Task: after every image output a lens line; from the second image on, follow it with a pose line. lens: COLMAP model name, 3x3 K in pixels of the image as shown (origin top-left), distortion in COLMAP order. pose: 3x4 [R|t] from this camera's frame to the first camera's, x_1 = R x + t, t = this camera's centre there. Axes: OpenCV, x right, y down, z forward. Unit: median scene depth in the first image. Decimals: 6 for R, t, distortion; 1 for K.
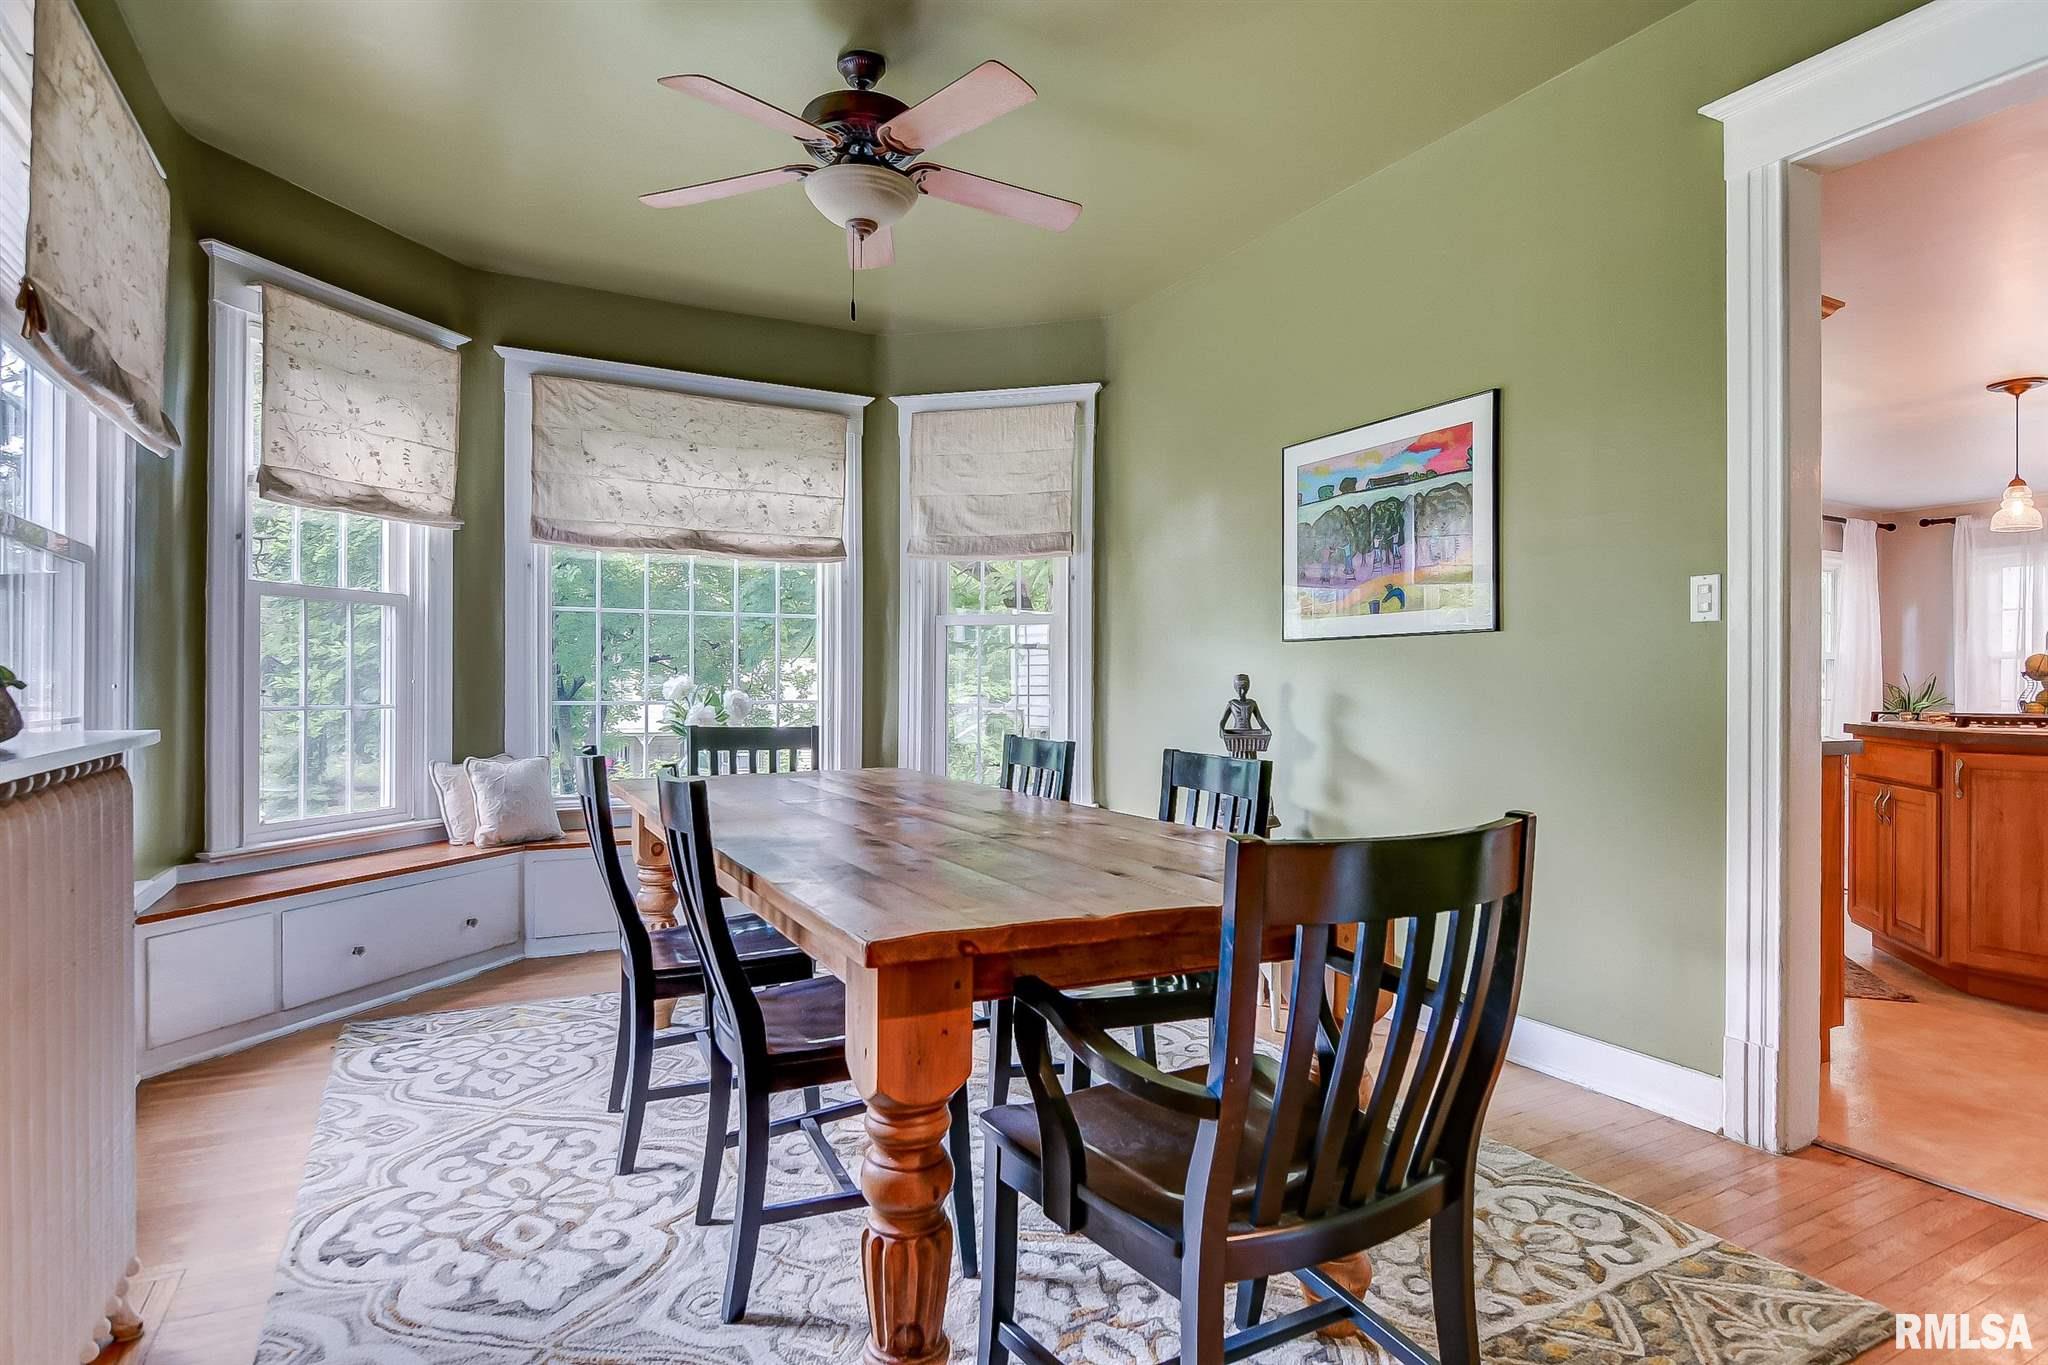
lens RADIAL K [[1112.3, 0, 1025.1], [0, 1112.3, 679.9], [0, 0, 1]] dist [0.005063, 0.000069]
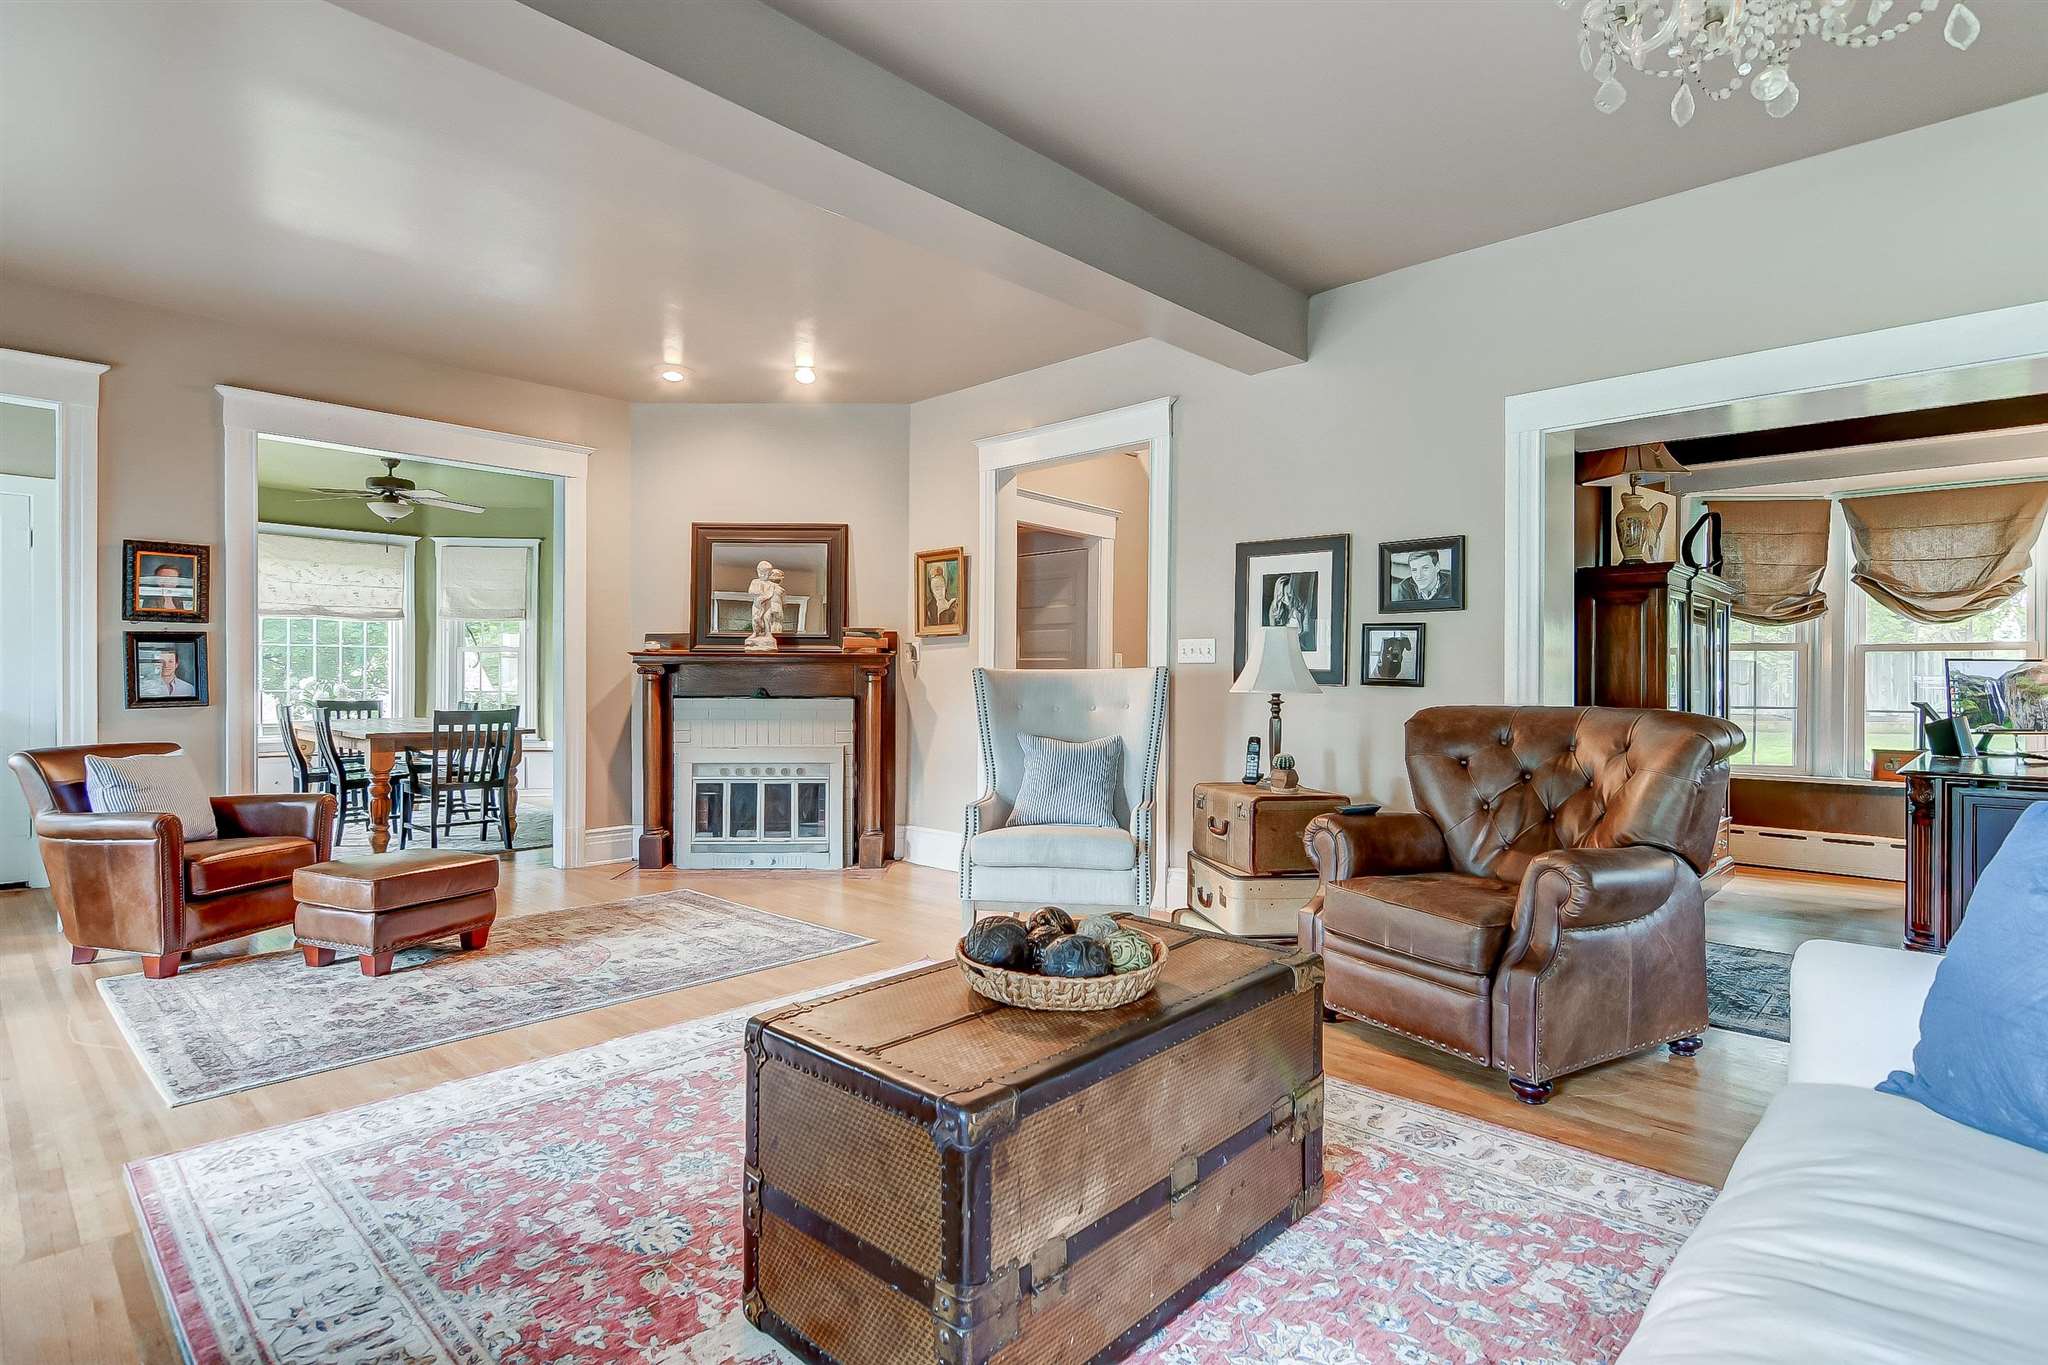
lens RADIAL K [[1028.4, 0, 1022.1], [0, 1028.4, 682.5], [0, 0, 1]] dist [0.006382, -0.006184]
pose [[0.947959, 0.000078, 0.318393, 0.310740], [-0.002997, 0.999958, 0.008678, -0.013522], [-0.318379, -0.009180, 0.947919, -1.143303]]
